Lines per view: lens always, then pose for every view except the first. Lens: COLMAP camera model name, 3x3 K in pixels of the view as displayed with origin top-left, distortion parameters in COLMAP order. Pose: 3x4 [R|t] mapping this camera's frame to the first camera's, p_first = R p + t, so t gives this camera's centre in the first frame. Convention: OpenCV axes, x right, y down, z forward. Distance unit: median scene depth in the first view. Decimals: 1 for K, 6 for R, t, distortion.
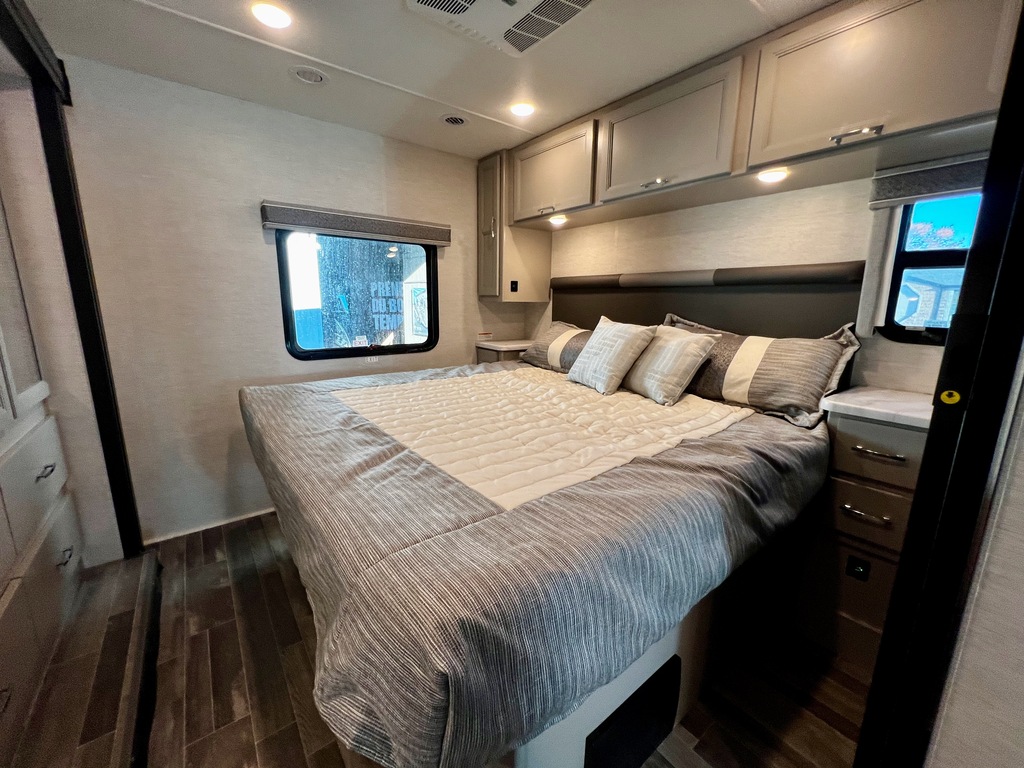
lens RADIAL K [[410.7, 0, 510.7], [0, 410.7, 383.9], [0, 0, 1]] dist [-0.001349, 0.000411]
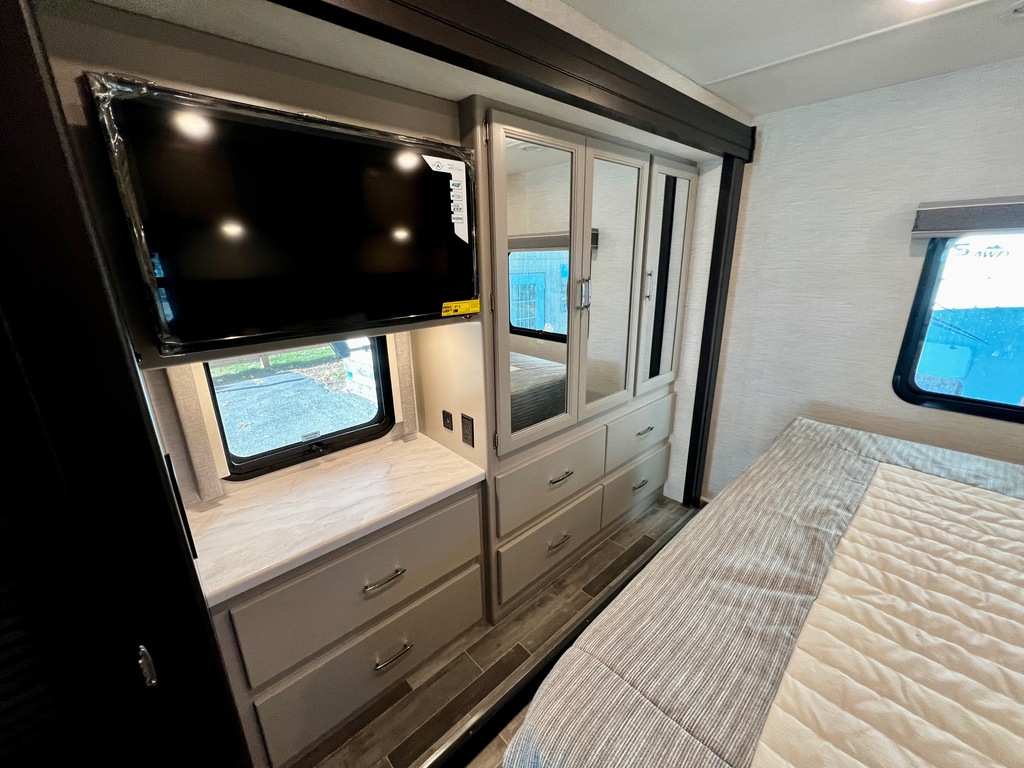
lens RADIAL K [[410.7, 0, 513.0], [0, 410.7, 383.0], [0, 0, 1]] dist [-0.001349, 0.000411]
pose [[0.094725, 0.278265, -0.955822, 0.303625], [-0.184408, 0.948427, 0.257837, -0.302049], [0.978274, 0.151838, 0.141154, 0.284189]]
